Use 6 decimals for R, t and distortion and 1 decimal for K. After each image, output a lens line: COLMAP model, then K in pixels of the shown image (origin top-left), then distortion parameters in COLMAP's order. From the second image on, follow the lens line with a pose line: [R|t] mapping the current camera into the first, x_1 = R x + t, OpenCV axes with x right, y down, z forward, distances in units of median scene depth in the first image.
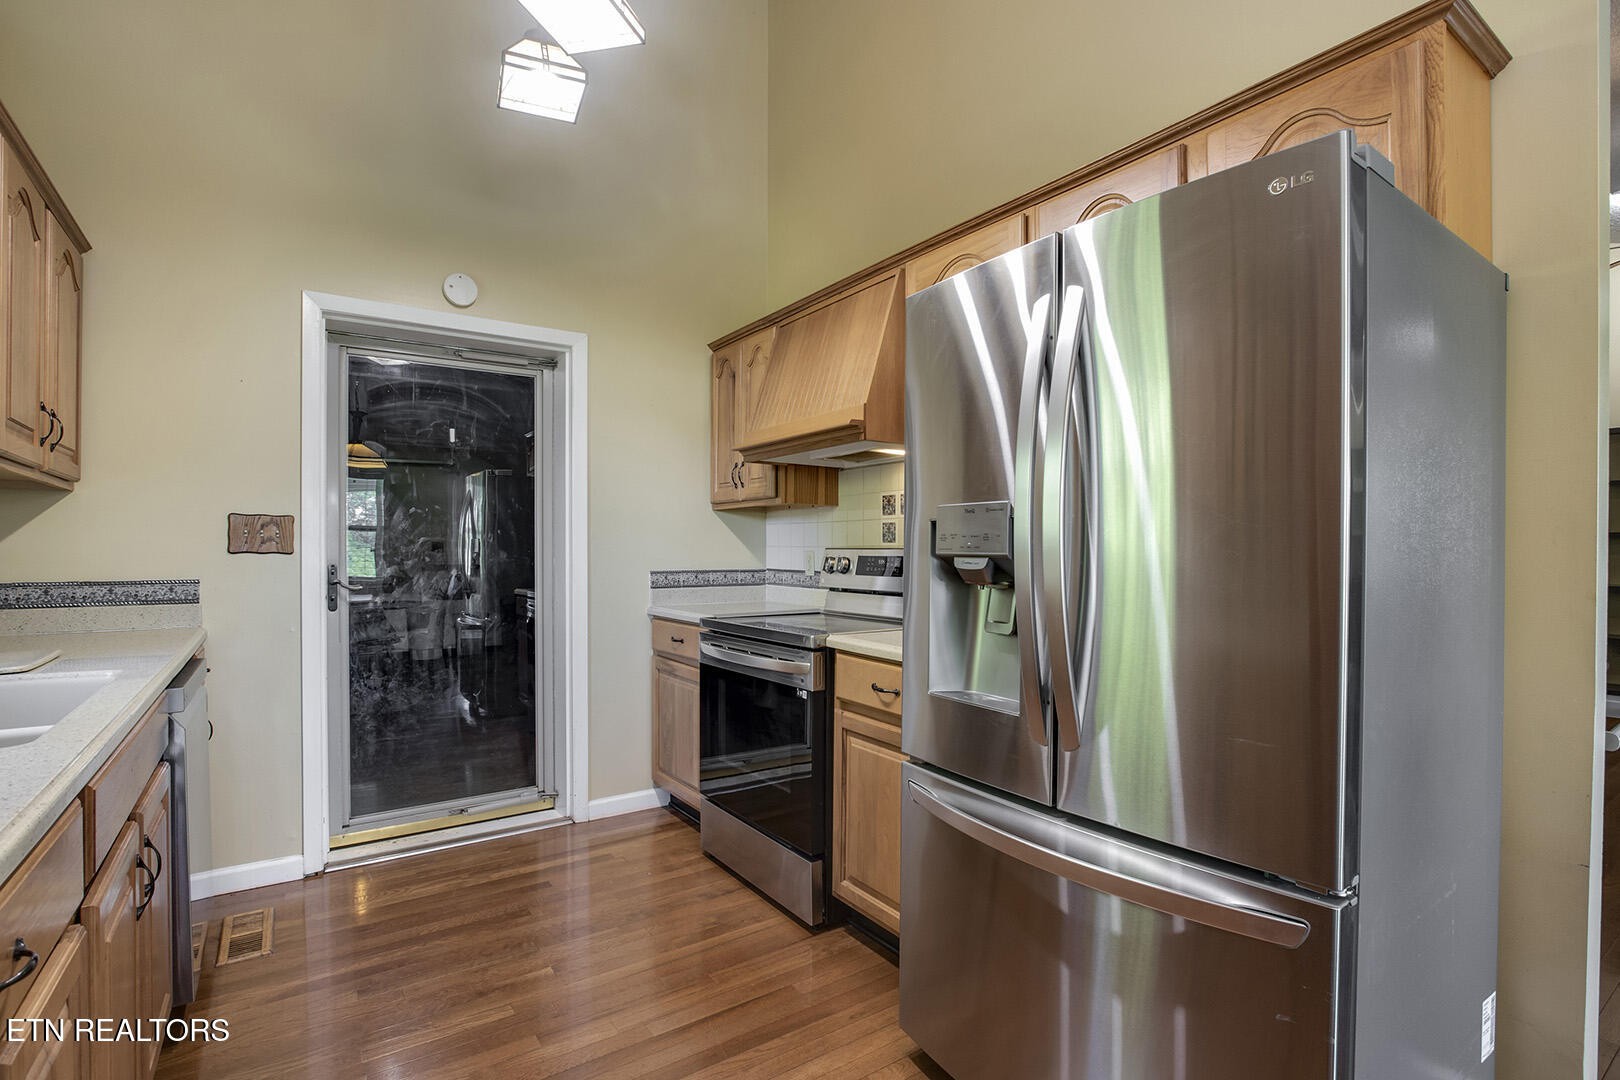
lens RADIAL K [[769.6, 0, 809.1], [0, 769.6, 546.2], [0, 0, 1]] dist [-0.025068, 0.002638]
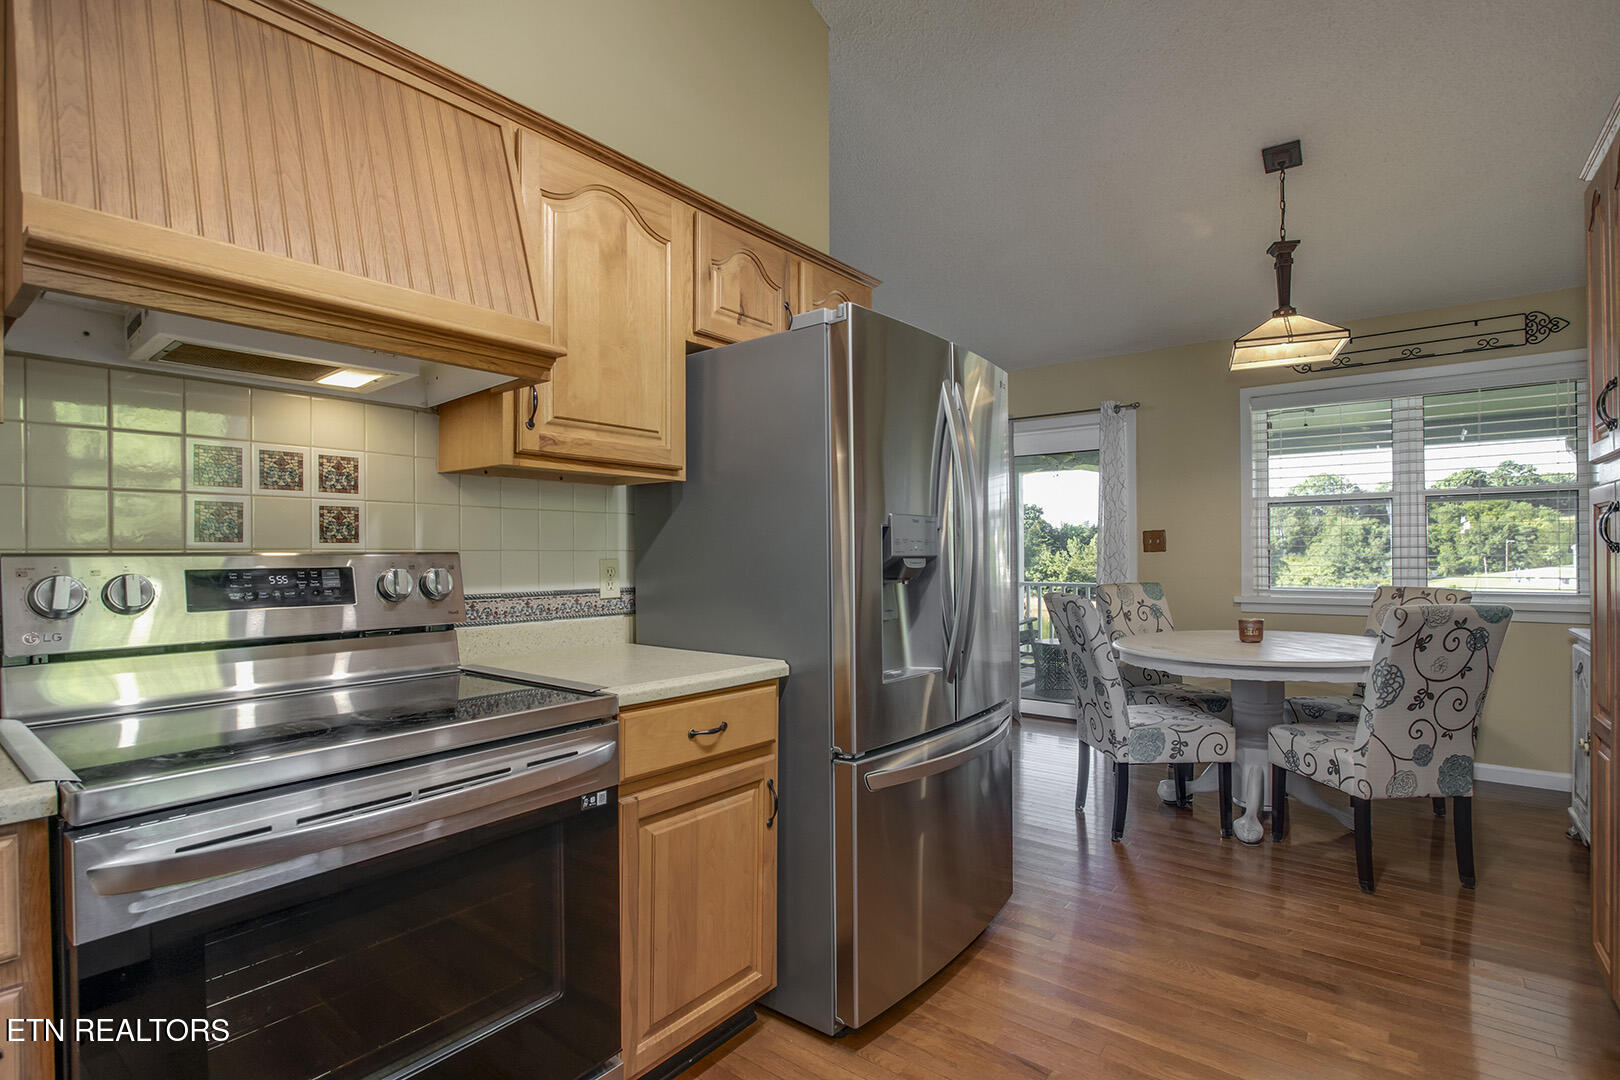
lens RADIAL K [[769.6, 0, 815.7], [0, 769.6, 552.0], [0, 0, 1]] dist [-0.025068, 0.002638]
pose [[-0.303686, 0.003917, 0.952764, -0.986607], [0.002715, 0.999991, -0.003246, 0.008366], [-0.952768, 0.001601, -0.303694, 1.625817]]
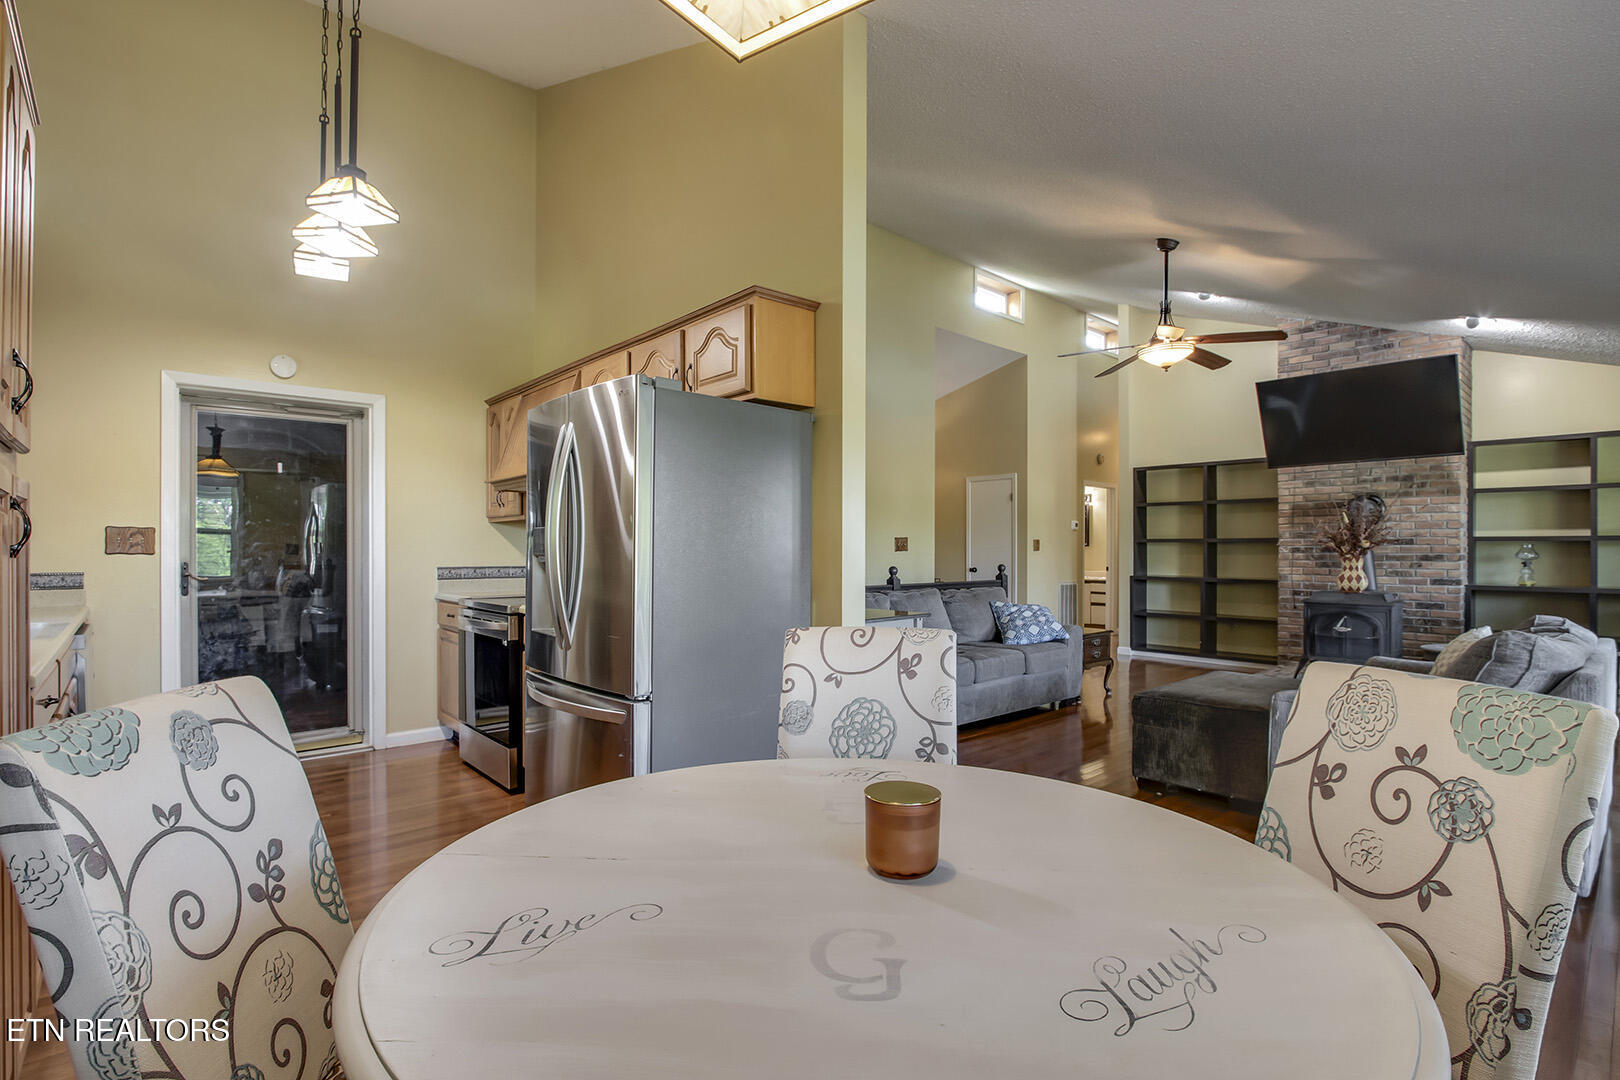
lens RADIAL K [[769.6, 0, 811.2], [0, 769.6, 546.4], [0, 0, 1]] dist [-0.025068, 0.002638]
pose [[0.992120, 0.001161, 0.125288, 0.299275], [-0.001104, 0.999999, -0.000531, -0.004730], [-0.125289, 0.000388, 0.992120, -0.458455]]
